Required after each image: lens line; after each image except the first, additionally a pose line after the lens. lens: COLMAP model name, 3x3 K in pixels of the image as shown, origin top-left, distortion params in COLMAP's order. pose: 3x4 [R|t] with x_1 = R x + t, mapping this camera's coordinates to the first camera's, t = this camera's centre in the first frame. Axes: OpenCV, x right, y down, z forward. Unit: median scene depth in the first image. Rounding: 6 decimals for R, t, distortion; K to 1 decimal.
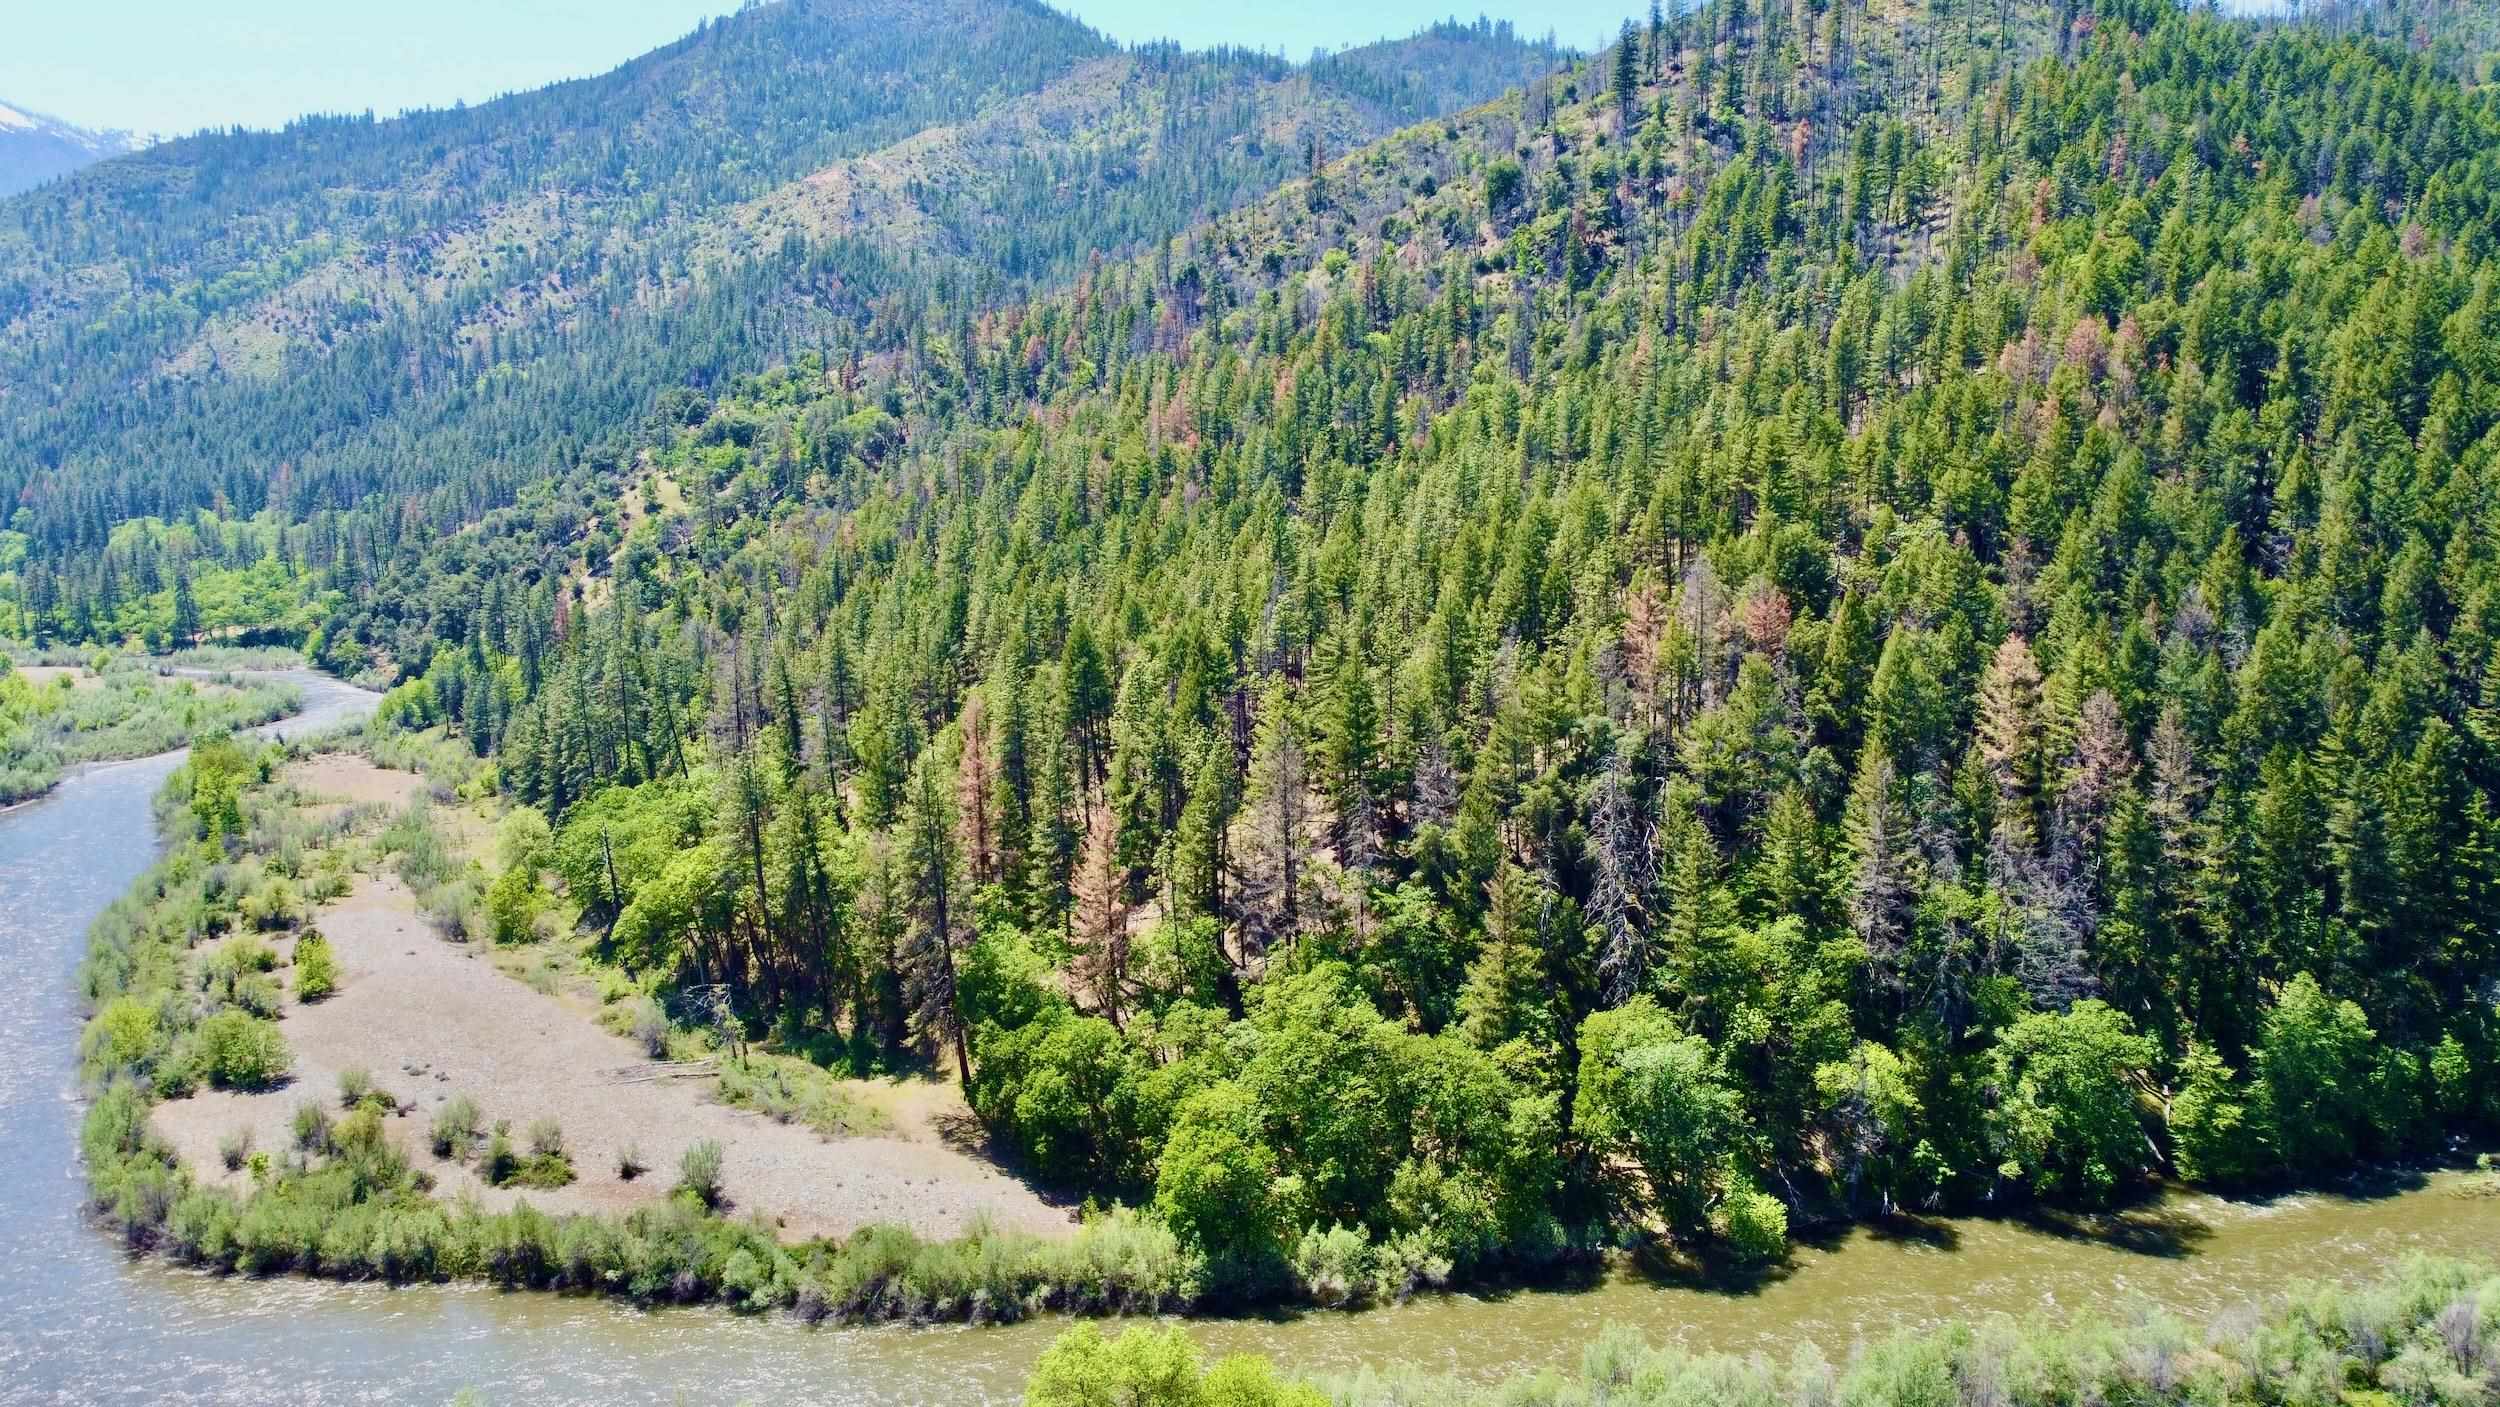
lens RADIAL K [[1887.2, 0, 1256.3], [0, 1887.2, 703.9], [0, 0, 1]] dist [0.006600, -0.019558]
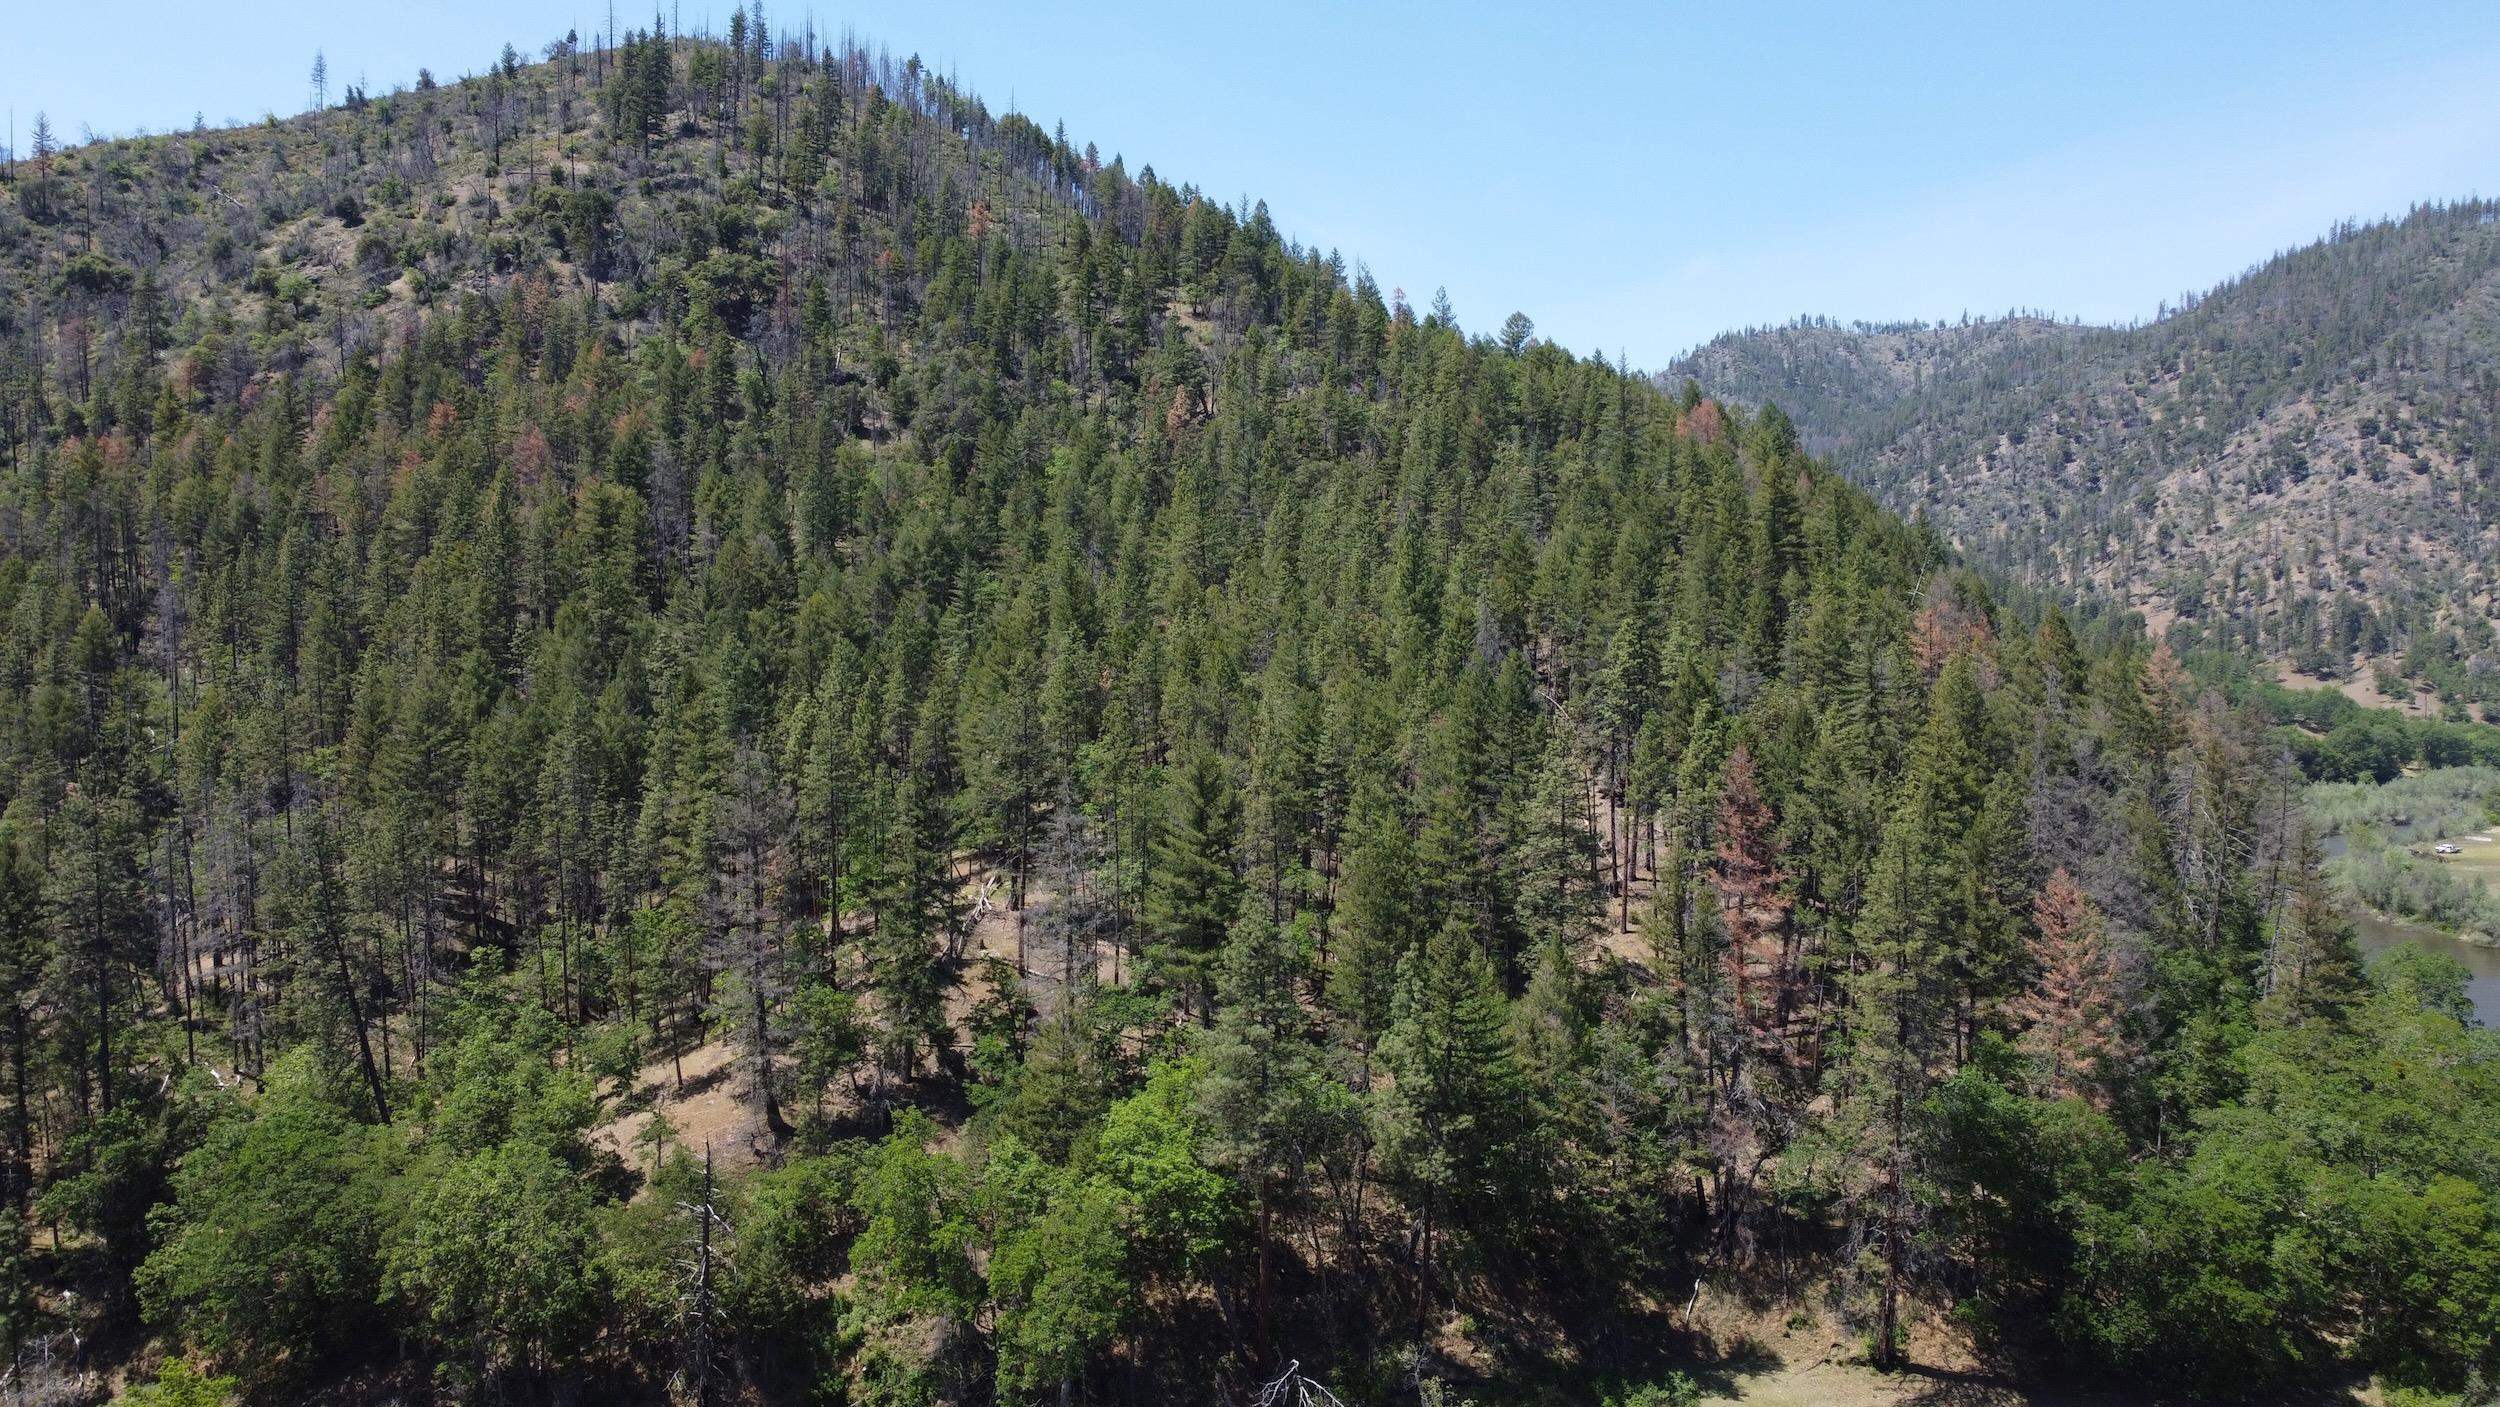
lens RADIAL K [[1888.4, 0, 1252.2], [0, 1888.4, 713.6], [0, 0, 1]] dist [0.009031, -0.012082]
pose [[0.596190, -0.029950, 0.802284, -0.511279], [0.112338, 0.992585, -0.046426, -0.002713], [-0.794945, 0.117806, 0.595134, 0.498081]]
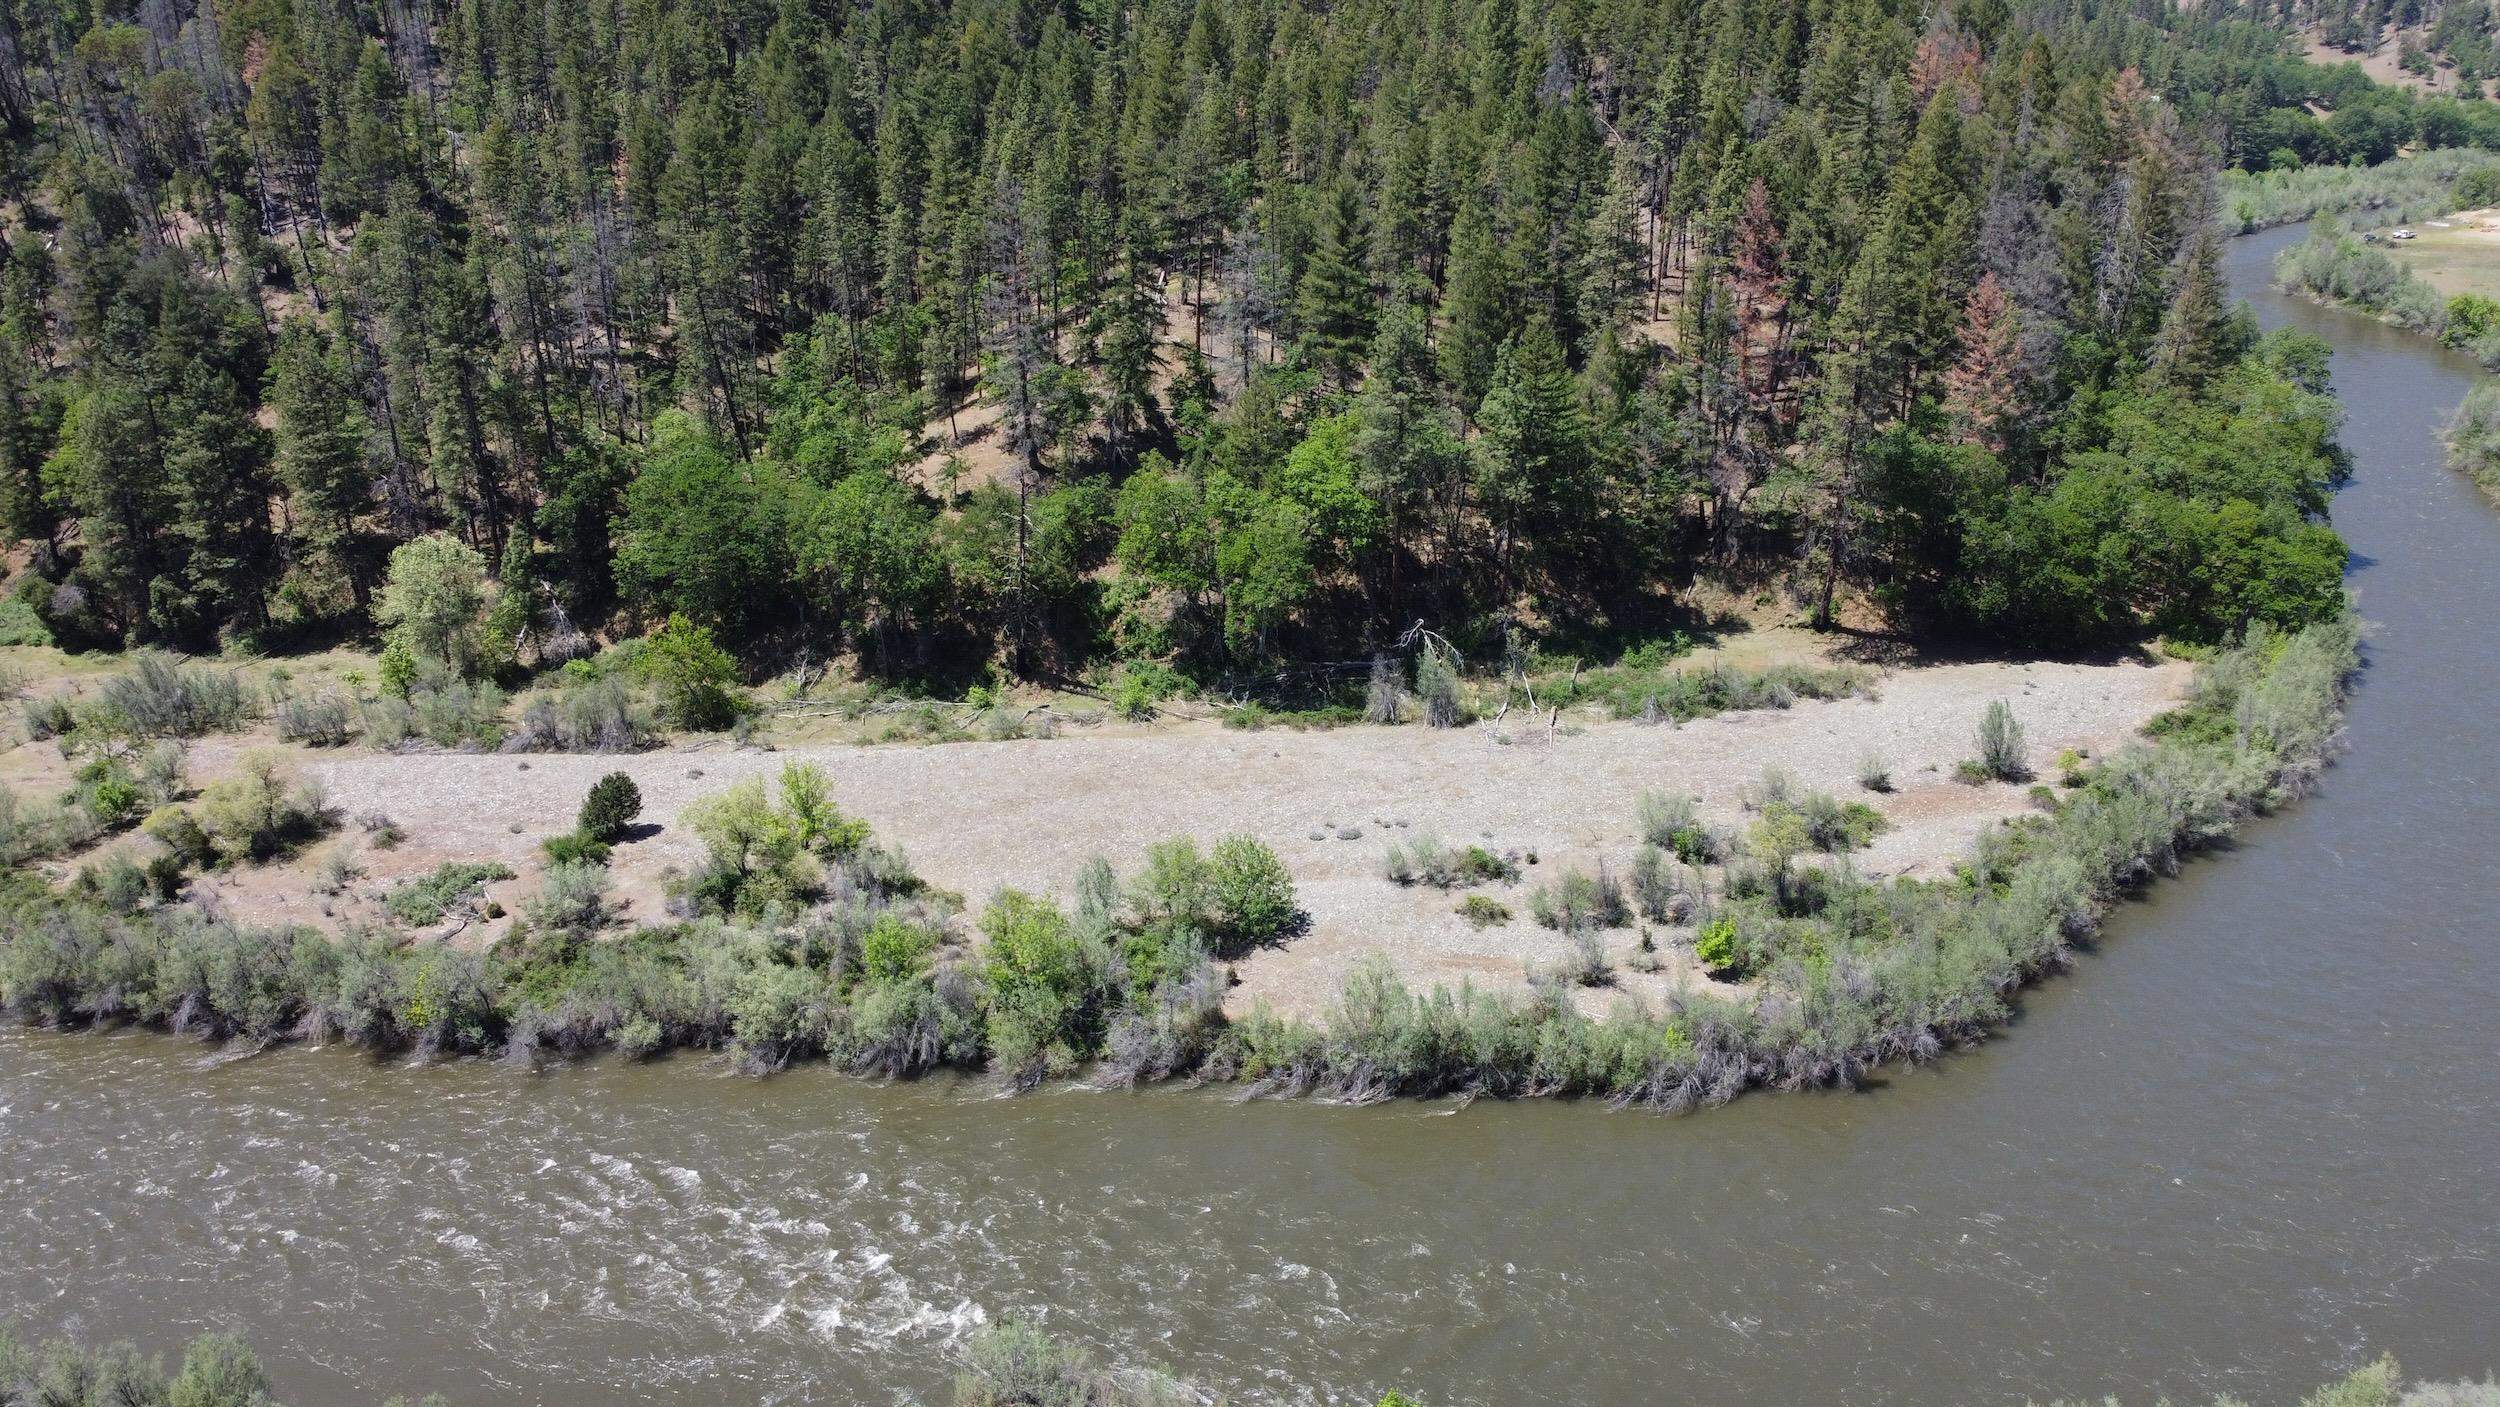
lens RADIAL K [[1883.5, 0, 1252.3], [0, 1883.5, 719.2], [0, 0, 1]] dist [0.010855, -0.020039]
pose [[0.595188, -0.289084, 0.749788, -0.662588], [0.113126, 0.953902, 0.277980, -0.023048], [-0.795584, -0.080630, 0.600454, 0.434352]]
